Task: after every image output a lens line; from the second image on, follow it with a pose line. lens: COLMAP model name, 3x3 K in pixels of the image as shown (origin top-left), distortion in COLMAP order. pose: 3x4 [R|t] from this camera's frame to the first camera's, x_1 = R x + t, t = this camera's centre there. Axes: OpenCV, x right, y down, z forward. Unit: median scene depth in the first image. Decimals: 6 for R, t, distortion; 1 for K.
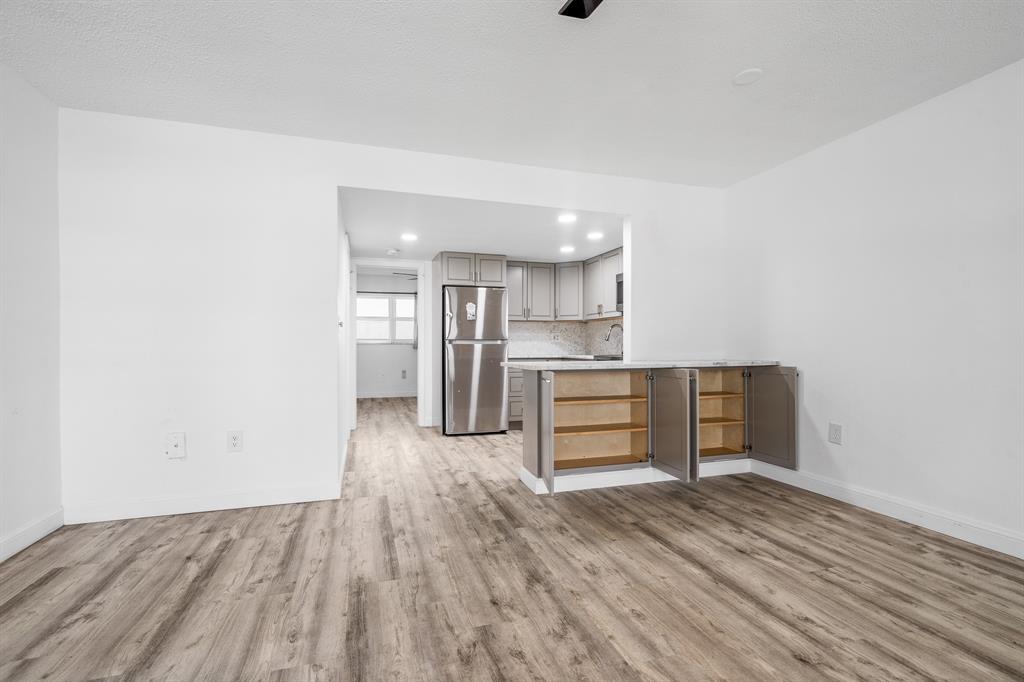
lens RADIAL K [[466.7, 0, 510.7], [0, 466.7, 346.1], [0, 0, 1]] dist [-0.004226, 0.000616]
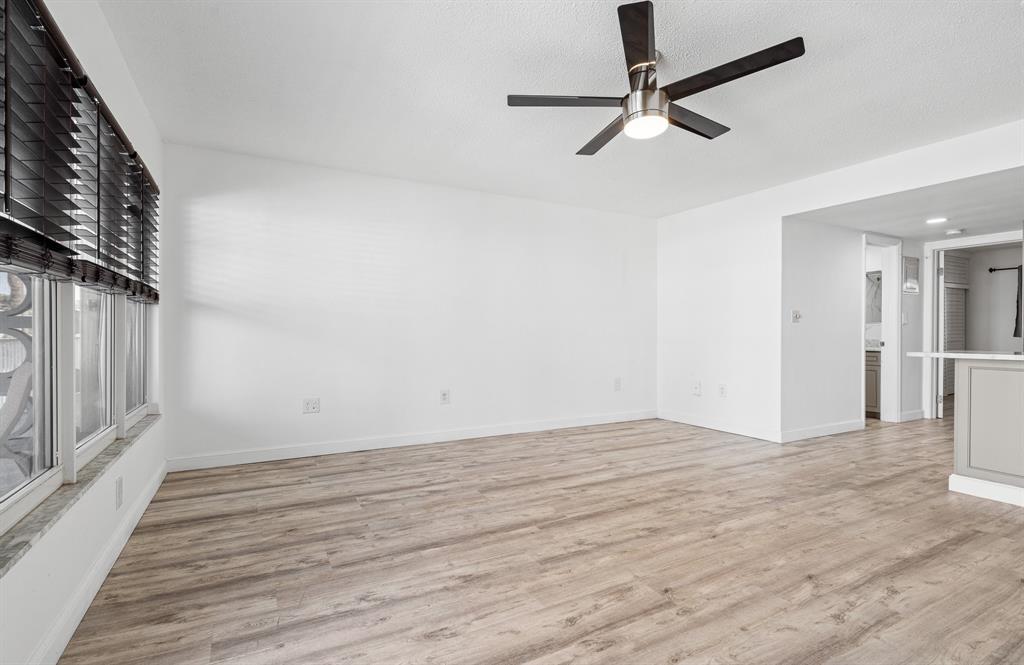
lens RADIAL K [[488.3, 0, 512.0], [0, 488.3, 332.5], [0, 0, 1]] dist [-0.005316, 0.000259]
pose [[0.187347, -0.000480, -0.982294, 1.113784], [-0.000195, 1.000000, -0.000526, 0.018172], [0.982294, 0.000290, 0.187347, -0.011049]]
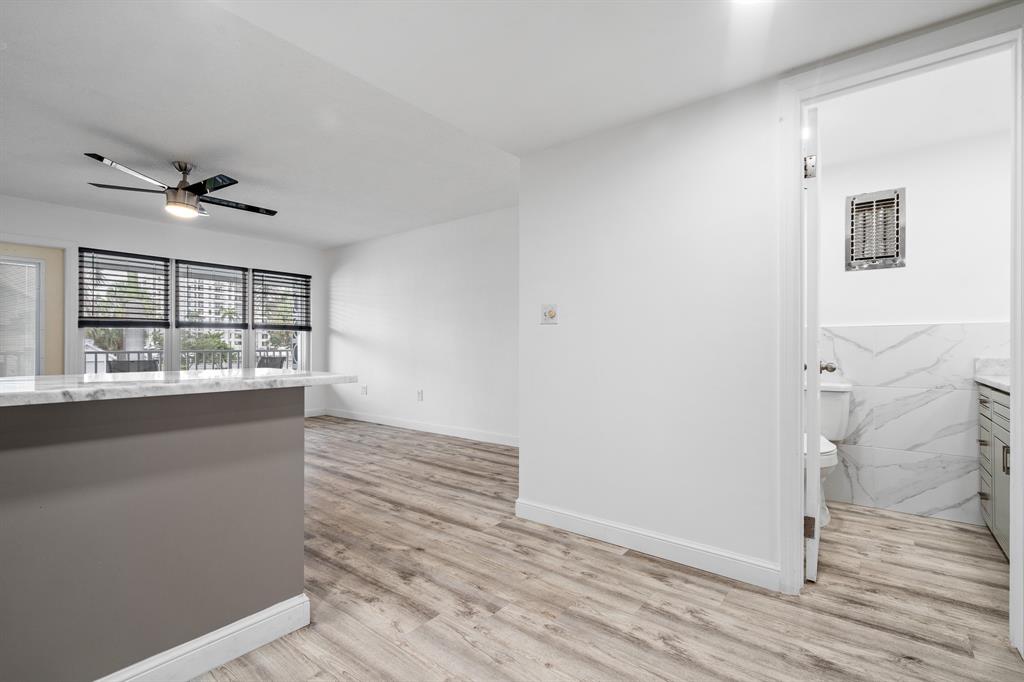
lens RADIAL K [[466.7, 0, 510.7], [0, 466.7, 346.1], [0, 0, 1]] dist [-0.004226, 0.000616]
pose [[-0.827178, 0.001755, -0.561937, 0.176638], [0.001517, 0.999998, 0.000889, 0.008682], [0.561938, -0.000117, -0.827180, 2.257660]]
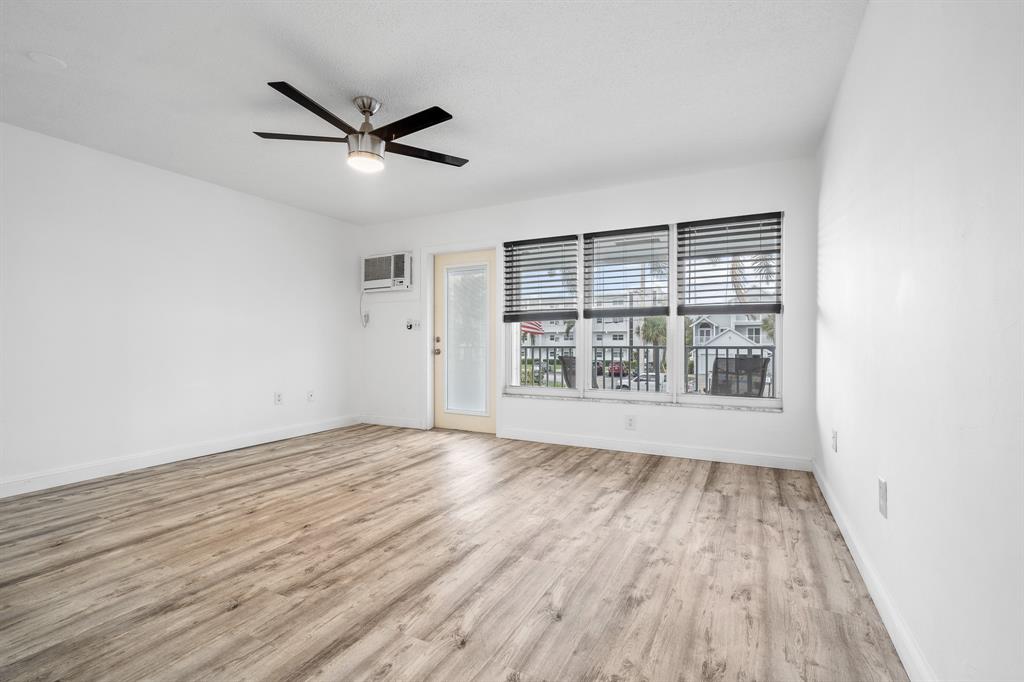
lens RADIAL K [[466.7, 0, 510.7], [0, 466.7, 346.1], [0, 0, 1]] dist [-0.004226, 0.000616]
pose [[-0.706767, -0.003915, 0.707436, -0.851545], [0.002040, 0.999969, 0.007572, 0.015955], [-0.707444, 0.006795, -0.706737, 0.990585]]
